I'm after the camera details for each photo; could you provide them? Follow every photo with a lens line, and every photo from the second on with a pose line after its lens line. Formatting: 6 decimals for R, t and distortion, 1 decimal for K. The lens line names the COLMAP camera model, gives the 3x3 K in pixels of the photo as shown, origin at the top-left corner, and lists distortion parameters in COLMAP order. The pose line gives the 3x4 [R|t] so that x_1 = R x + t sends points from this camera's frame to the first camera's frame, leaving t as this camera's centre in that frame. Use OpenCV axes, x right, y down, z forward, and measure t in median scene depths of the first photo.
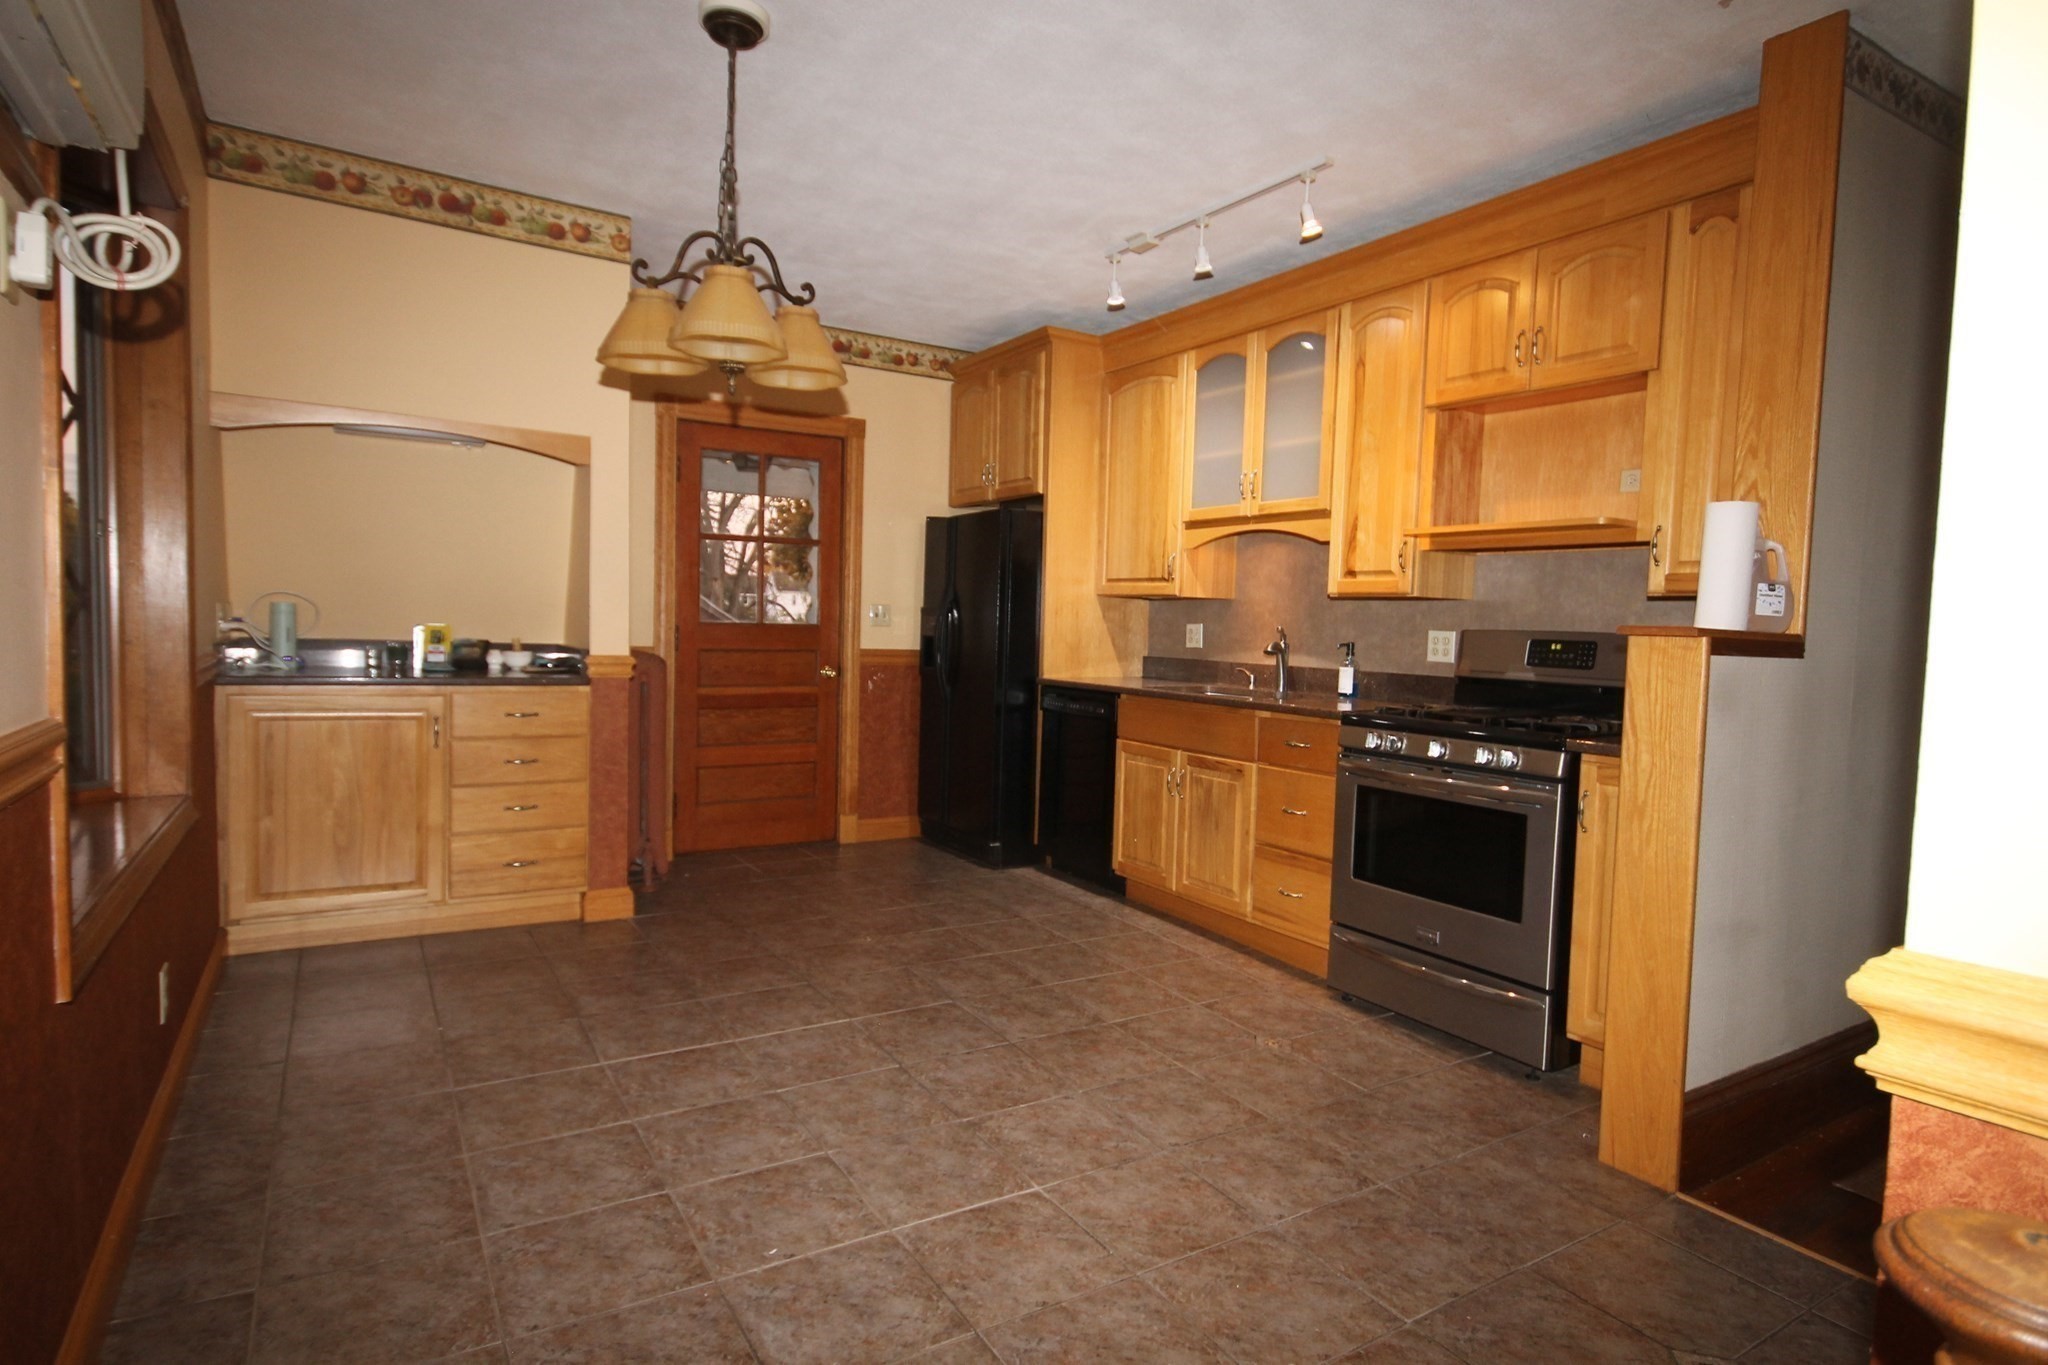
lens RADIAL K [[1087.4, 0, 1018.2], [0, 1087.4, 683.9], [0, 0, 1]] dist [0.002016, 0.000460]
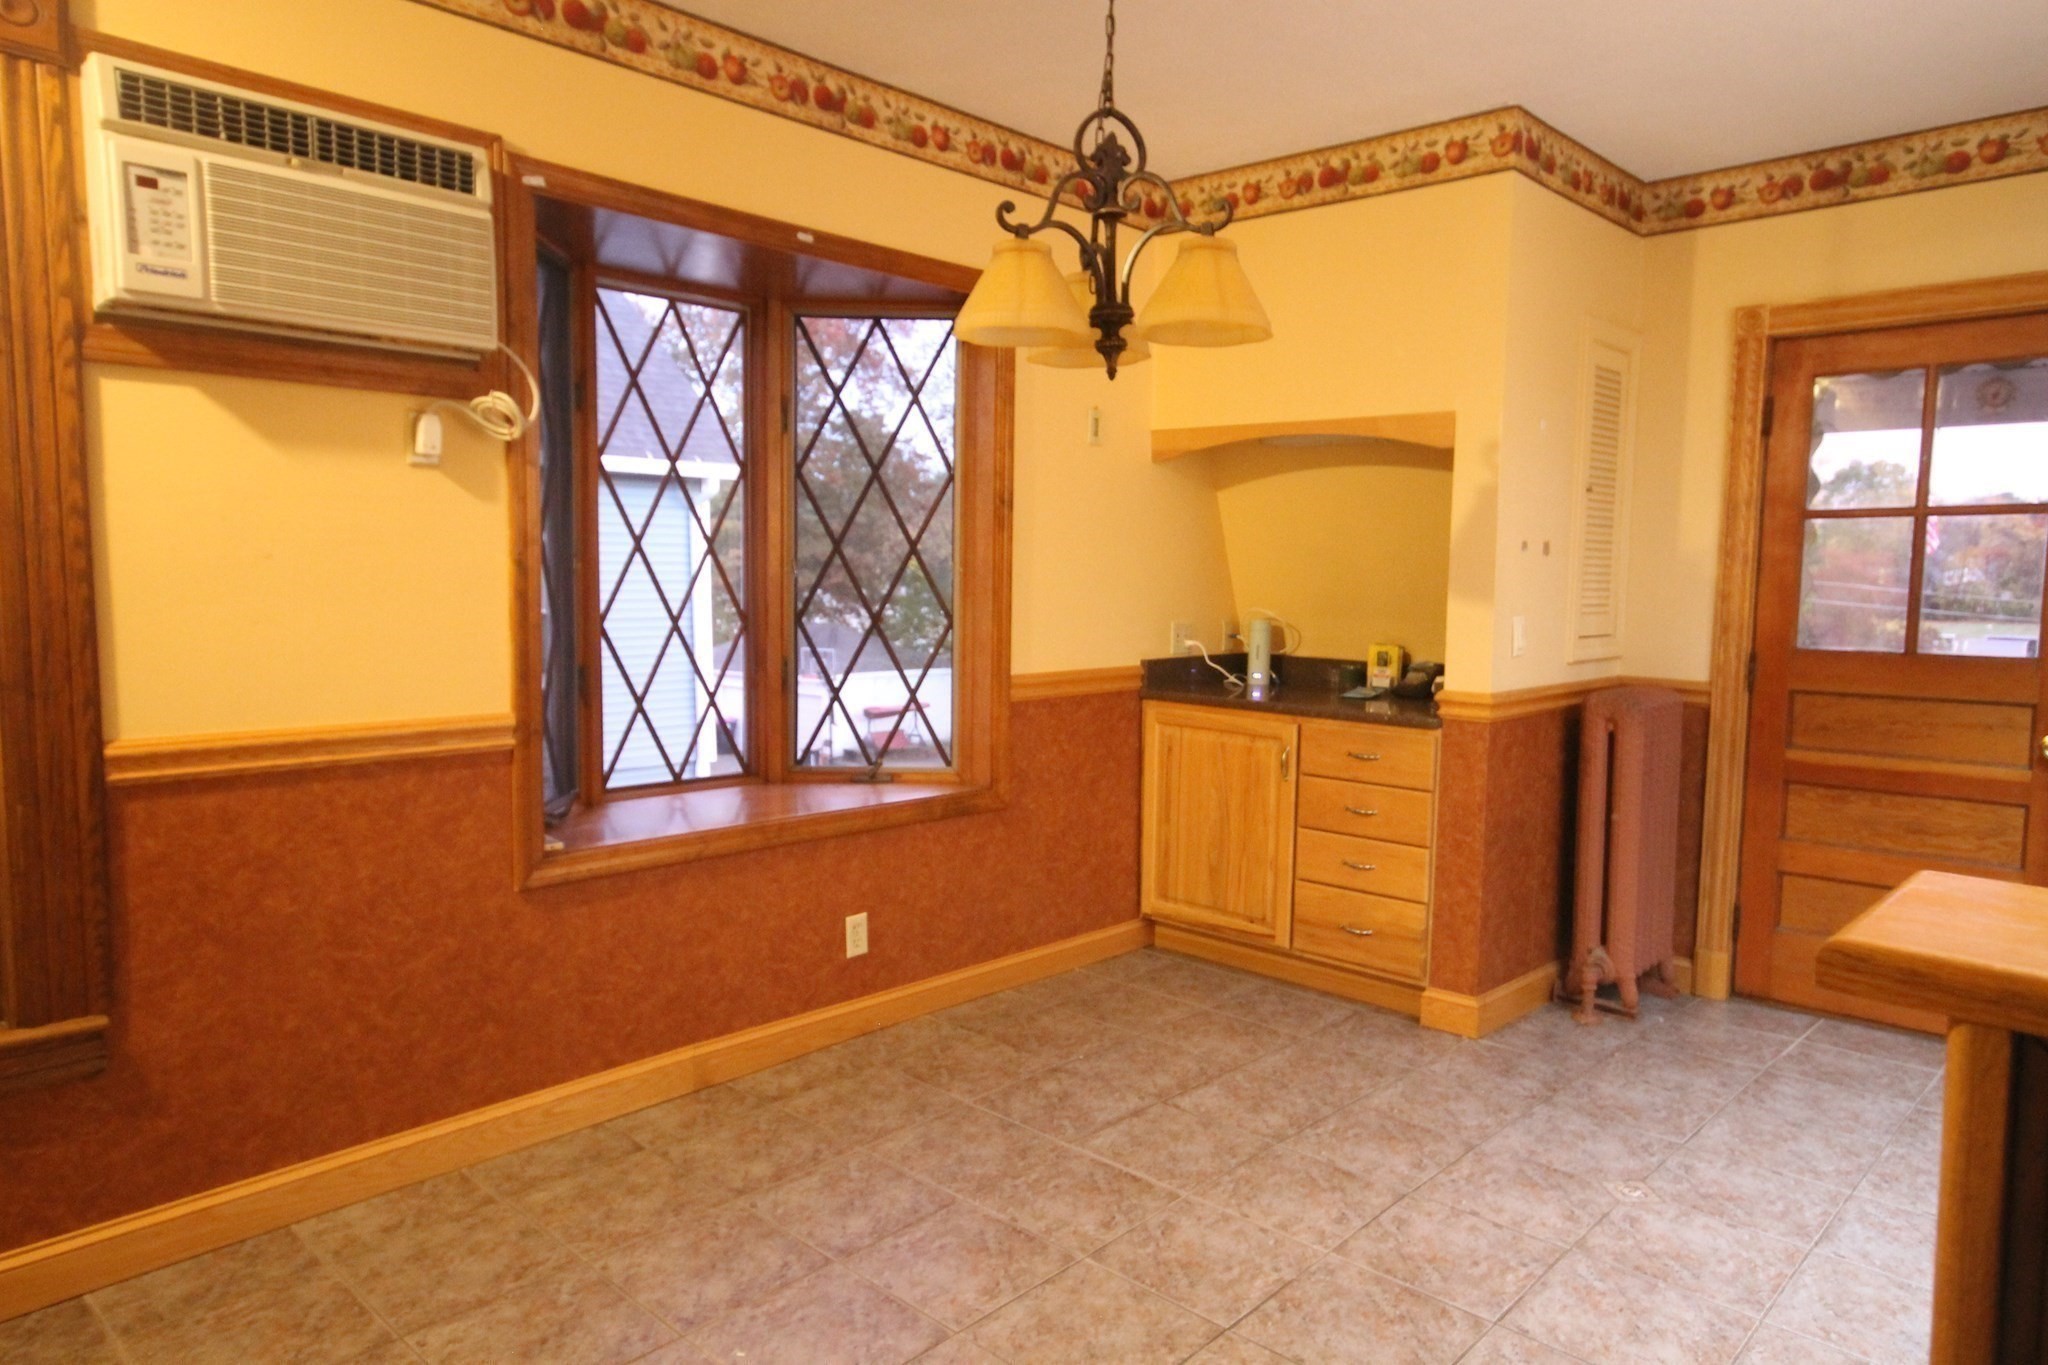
lens RADIAL K [[1312.4, 0, 1031.0], [0, 1312.4, 688.4], [0, 0, 1]] dist [0.005164, 0.004979]
pose [[0.256922, 0.054586, -0.964889, 0.613192], [-0.059522, 0.997402, 0.040576, -0.067283], [0.964598, 0.047007, 0.259503, 0.646319]]
